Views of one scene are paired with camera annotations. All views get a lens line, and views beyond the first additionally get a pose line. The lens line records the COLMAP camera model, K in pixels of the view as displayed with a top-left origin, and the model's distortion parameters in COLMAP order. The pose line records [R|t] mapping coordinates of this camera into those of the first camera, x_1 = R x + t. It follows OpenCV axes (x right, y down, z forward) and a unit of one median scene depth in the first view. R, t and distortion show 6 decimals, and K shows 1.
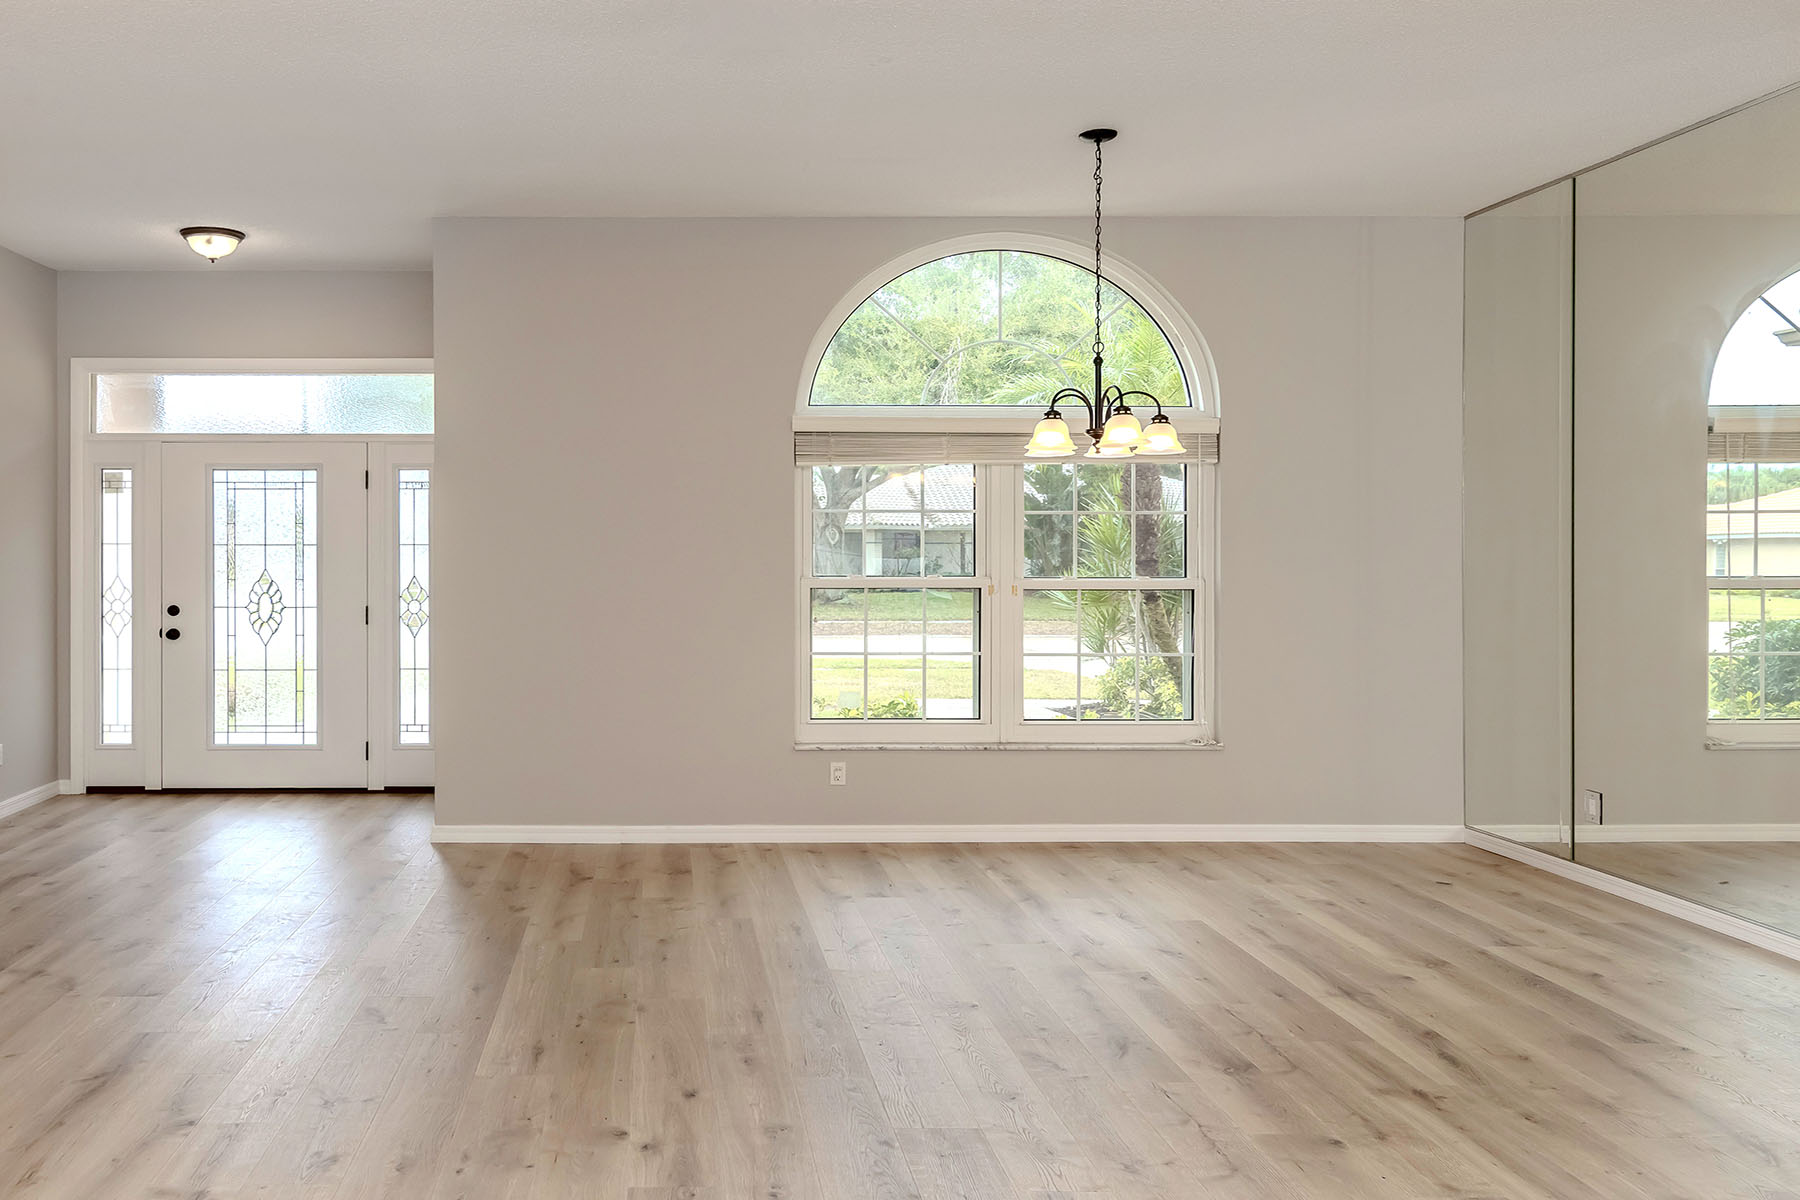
lens RADIAL K [[1567.5, 0, 899.8], [0, 1567.5, 548.6], [0, 0, 1]] dist [0.004829, 0.002628]
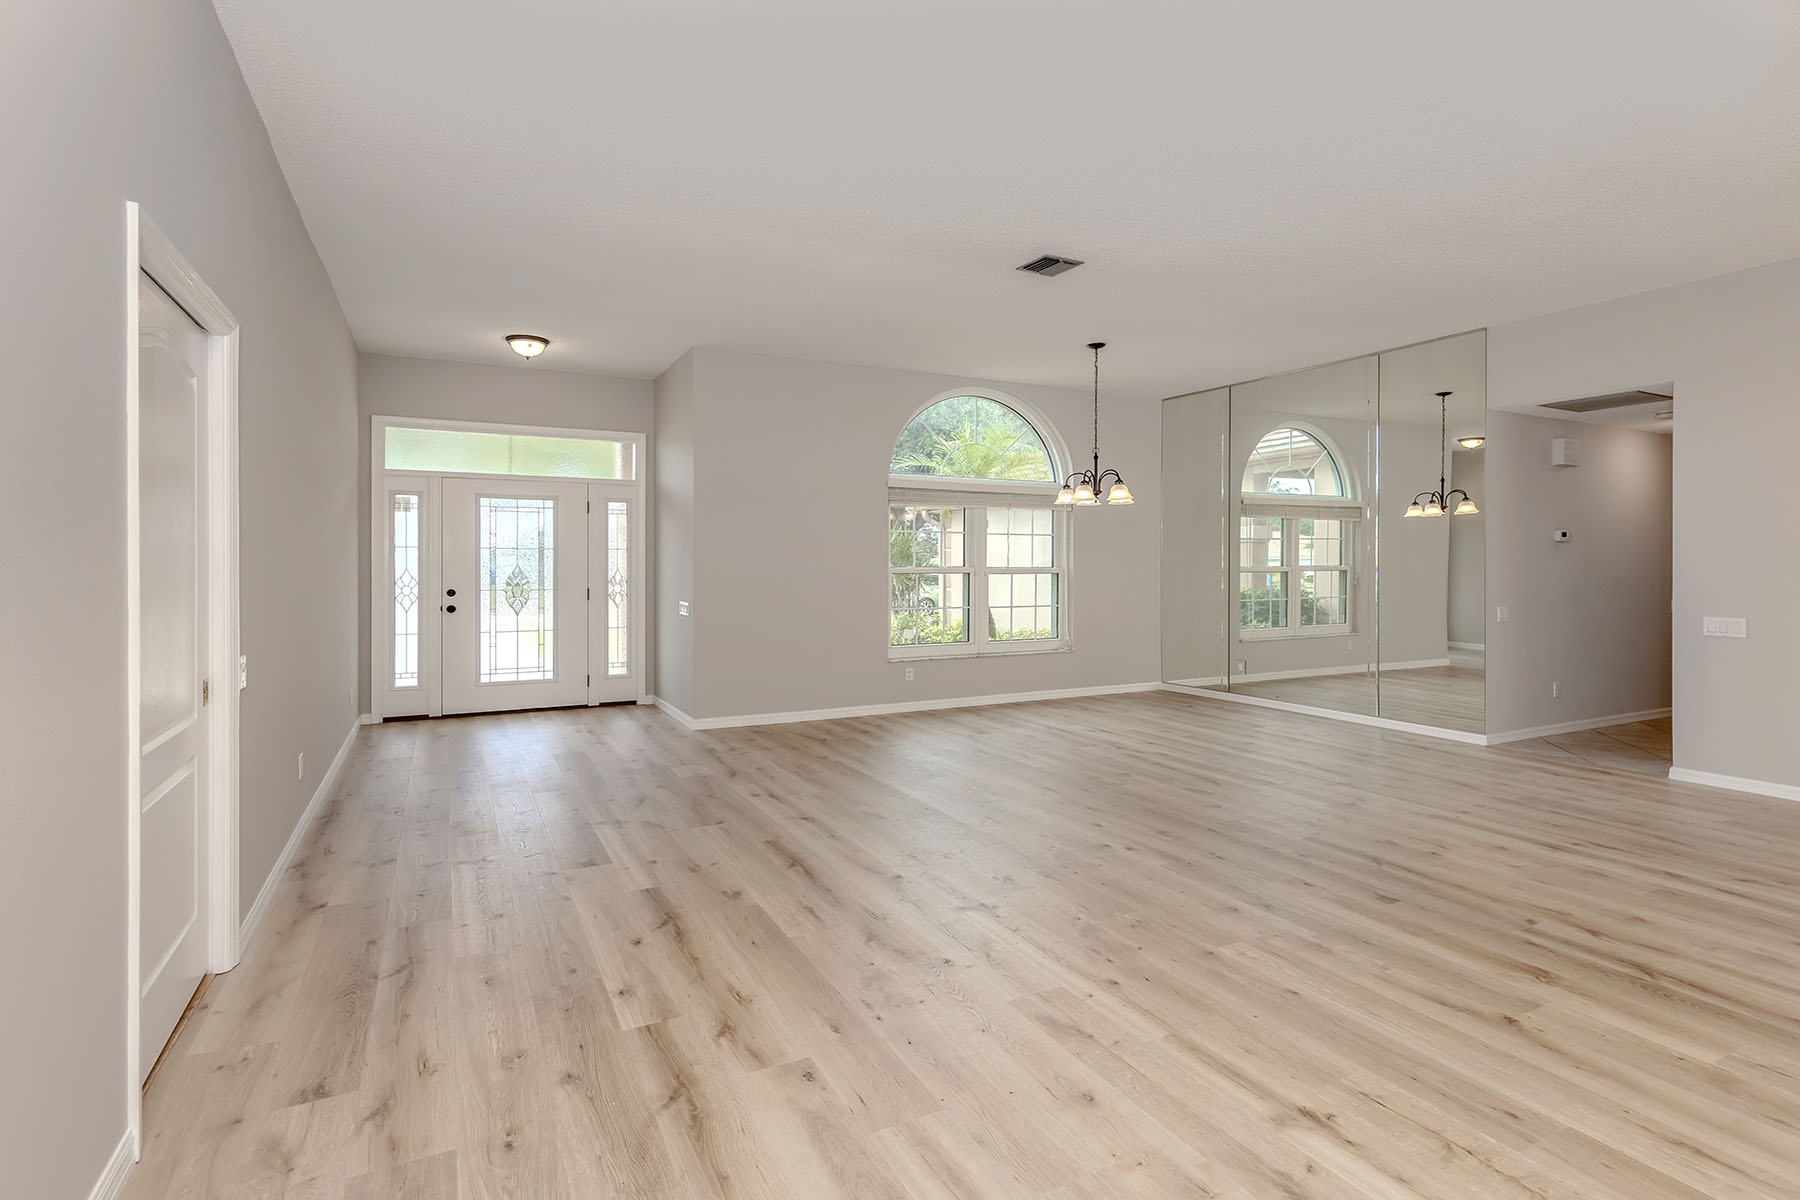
lens RADIAL K [[880.2, 0, 896.7], [0, 880.2, 573.0], [0, 0, 1]] dist [0.000053, -0.000014]
pose [[0.891237, -0.005236, 0.453507, -0.463982], [0.001420, 0.999961, 0.008754, 0.014259], [-0.453535, -0.007158, 0.891210, 0.079608]]
